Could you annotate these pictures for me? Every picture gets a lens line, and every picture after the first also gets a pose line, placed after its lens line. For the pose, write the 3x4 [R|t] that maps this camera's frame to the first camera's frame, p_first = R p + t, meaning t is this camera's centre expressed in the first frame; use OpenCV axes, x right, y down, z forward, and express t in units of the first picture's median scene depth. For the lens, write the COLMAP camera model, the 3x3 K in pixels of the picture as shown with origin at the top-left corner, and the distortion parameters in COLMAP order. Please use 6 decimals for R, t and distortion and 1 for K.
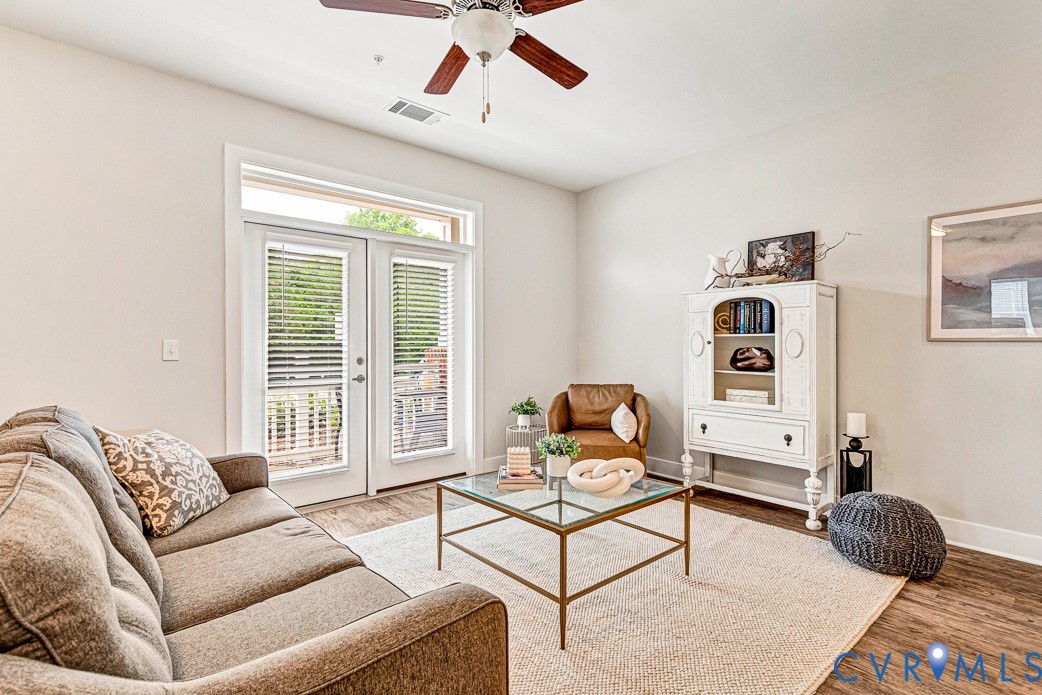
lens RADIAL K [[501.5, 0, 531.9], [0, 501.5, 348.3], [0, 0, 1]] dist [0.010399, 0.000215]
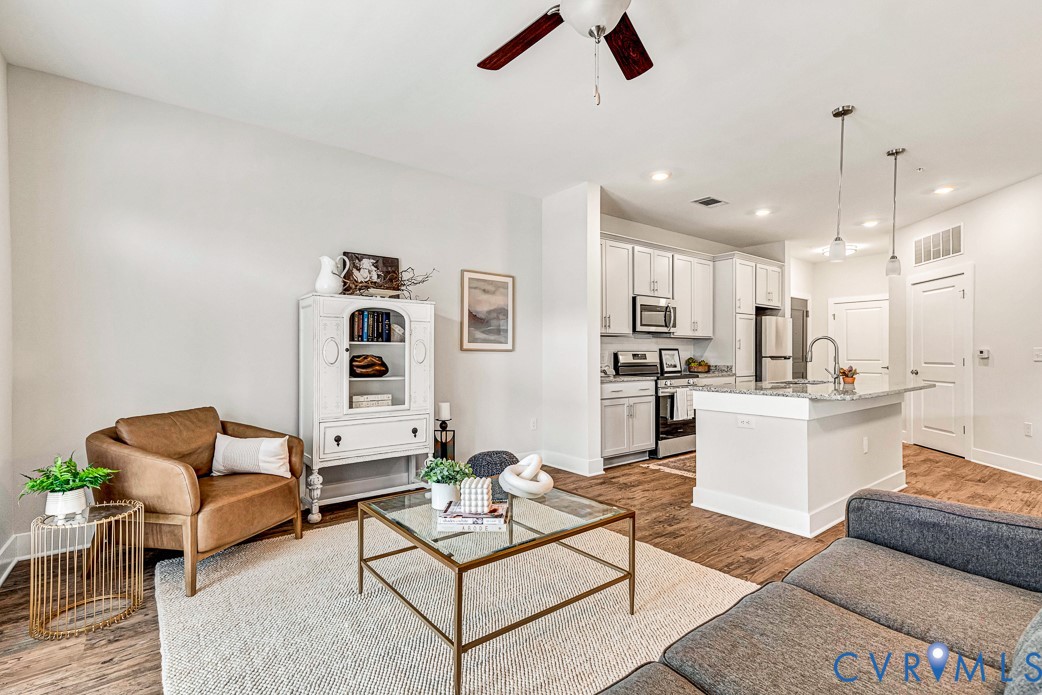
lens RADIAL K [[480.6, 0, 519.2], [0, 480.6, 352.0], [0, 0, 1]] dist [0.008623, -0.000023]
pose [[0.070099, 0.003725, 0.997533, -0.550247], [0.002934, 0.999988, -0.003940, -0.002799], [-0.997536, 0.003203, 0.070087, 0.606691]]
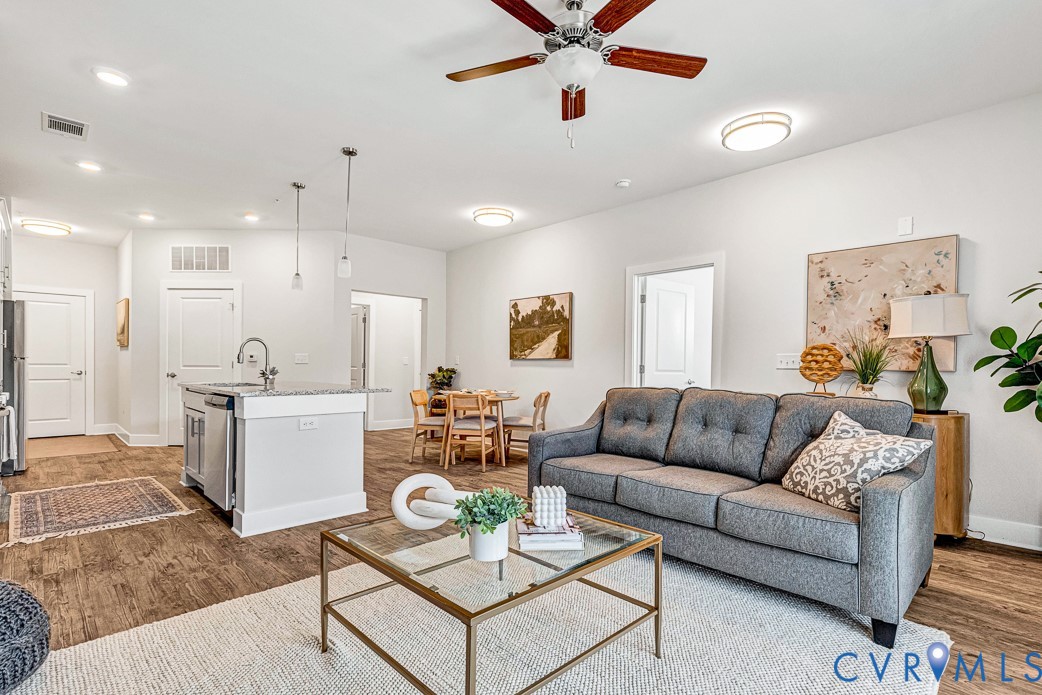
lens RADIAL K [[504.4, 0, 533.1], [0, 504.4, 369.4], [0, 0, 1]] dist [0.003783, 0.000042]
pose [[-0.998560, -0.008319, -0.053002, 0.031318], [-0.008862, 0.999911, 0.010004, 0.014486], [0.052914, 0.010460, -0.998544, 1.204499]]
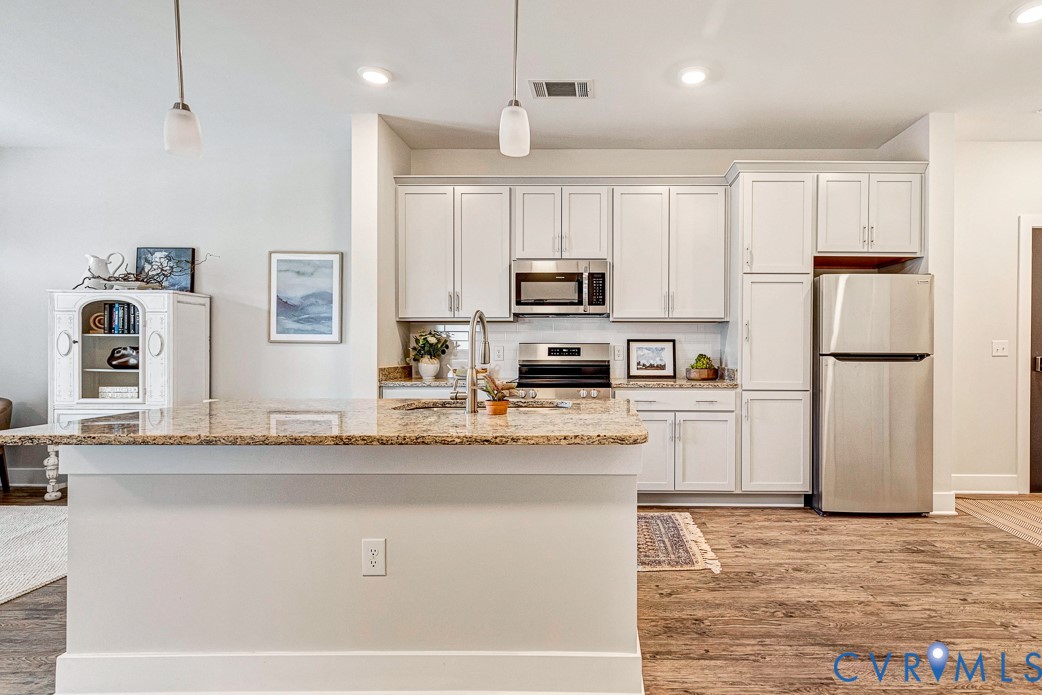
lens RADIAL K [[487.4, 0, 517.0], [0, 487.4, 348.4], [0, 0, 1]] dist [0.009226, -0.000005]
pose [[0.660420, -0.000107, 0.750896, 0.197822], [-0.001431, 0.999998, 0.001401, -0.000682], [-0.750895, -0.002000, 0.660419, -0.314618]]
